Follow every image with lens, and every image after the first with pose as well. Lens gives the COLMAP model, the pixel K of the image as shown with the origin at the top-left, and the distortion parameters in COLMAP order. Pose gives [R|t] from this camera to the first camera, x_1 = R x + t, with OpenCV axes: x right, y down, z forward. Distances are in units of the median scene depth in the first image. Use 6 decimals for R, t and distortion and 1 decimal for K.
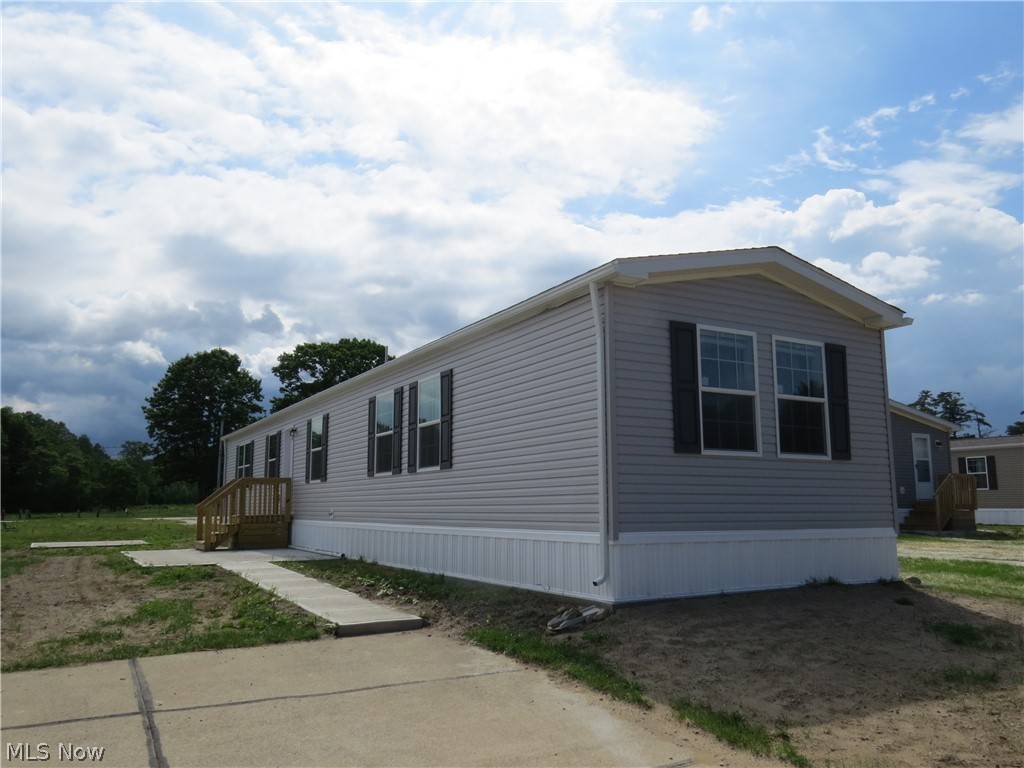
lens RADIAL K [[798.8, 0, 512.0], [0, 798.8, 384.0], [0, 0, 1]] dist [0.000983, 0.000238]
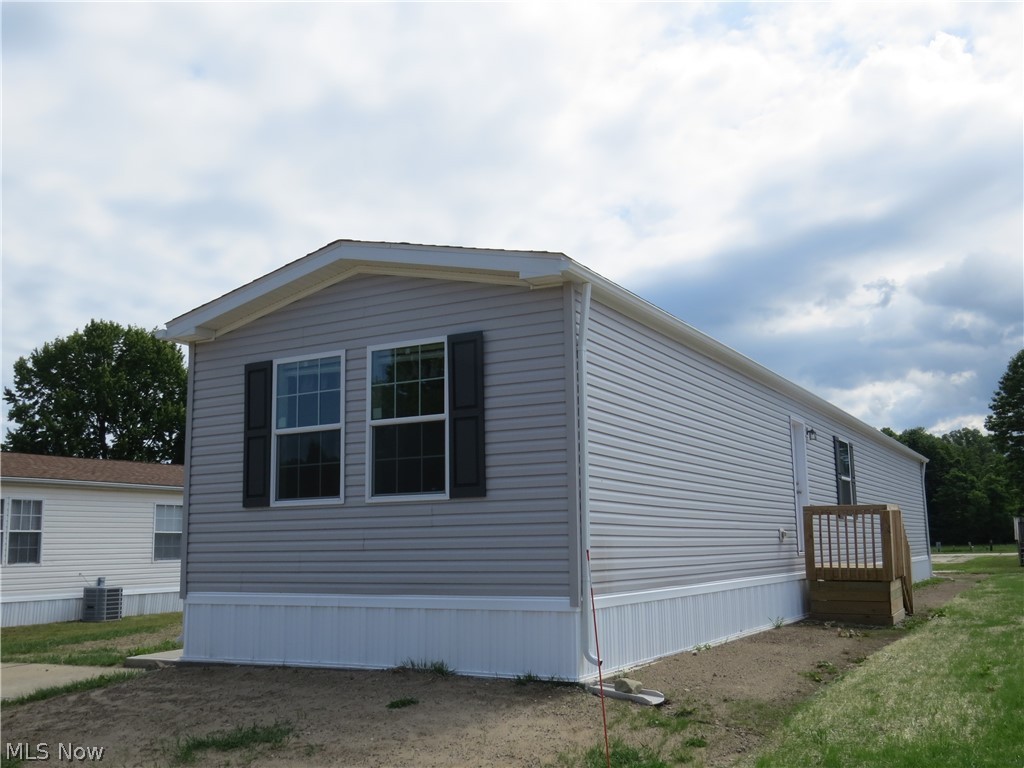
lens RADIAL K [[961.6, 0, 512.0], [0, 961.6, 384.0], [0, 0, 1]] dist [0.005727, 0.005059]
pose [[0.515370, -0.148559, -0.843993, 1.222852], [0.145637, 0.985717, -0.084574, 0.078199], [0.844502, -0.079330, 0.529644, 0.629477]]
